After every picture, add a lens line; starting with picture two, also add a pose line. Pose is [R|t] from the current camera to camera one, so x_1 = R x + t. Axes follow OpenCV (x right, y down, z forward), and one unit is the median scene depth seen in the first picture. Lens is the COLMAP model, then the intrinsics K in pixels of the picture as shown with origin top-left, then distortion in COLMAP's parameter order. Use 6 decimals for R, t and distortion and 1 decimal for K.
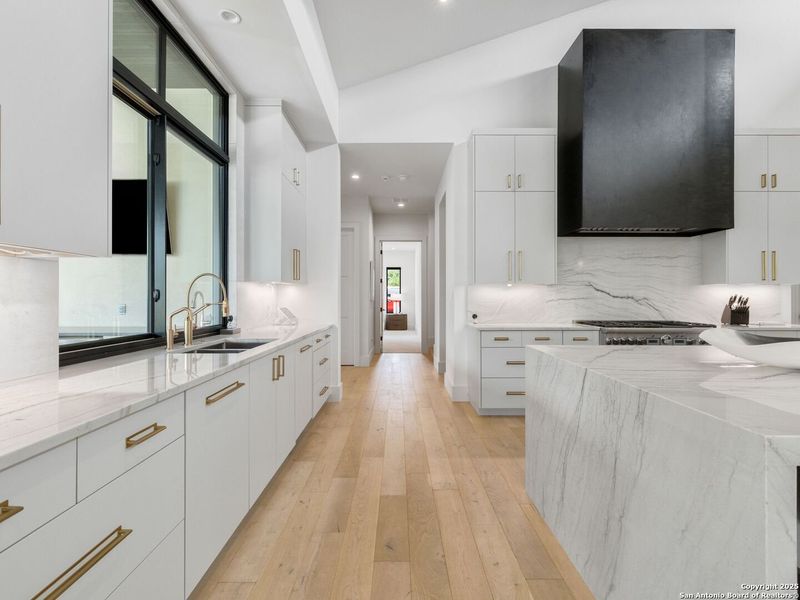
lens RADIAL K [[389.8, 0, 396.1], [0, 389.8, 296.4], [0, 0, 1]] dist [0.000000, 0.000762]
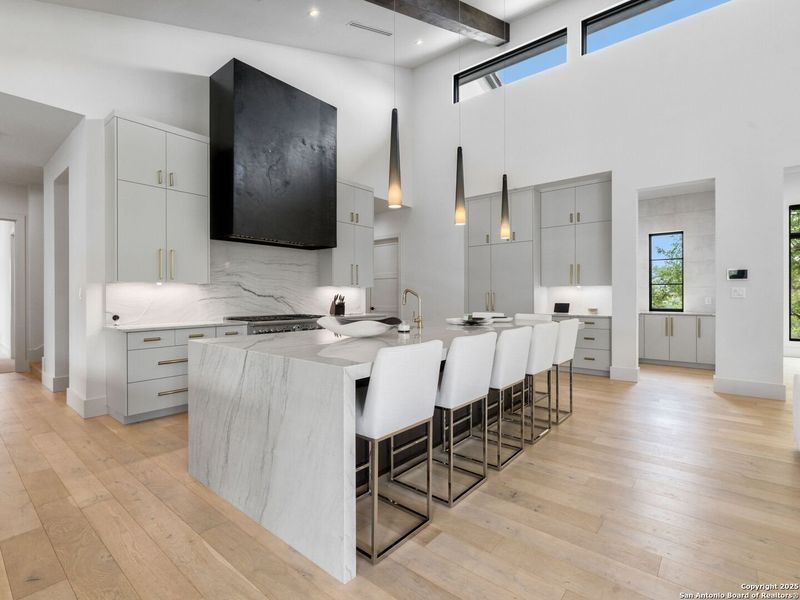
lens RADIAL K [[389.8, 0, 396.1], [0, 389.8, 296.4], [0, 0, 1]] dist [0.000000, 0.000762]
pose [[0.651956, -0.001989, 0.758255, -0.069437], [-0.000186, 0.999996, 0.002783, -0.000128], [-0.758257, -0.001955, 0.651953, -0.090462]]
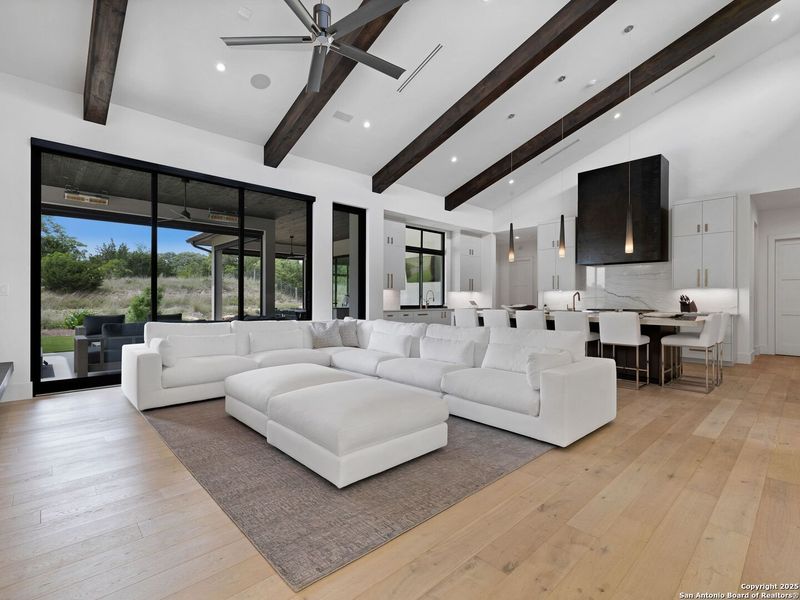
lens RADIAL K [[389.8, 0, 396.1], [0, 389.8, 296.4], [0, 0, 1]] dist [0.000000, 0.000762]
pose [[0.677664, -0.006489, -0.735343, 1.333441], [0.003515, 0.999978, -0.005585, 0.008364], [0.735363, 0.001200, 0.677672, -1.171538]]
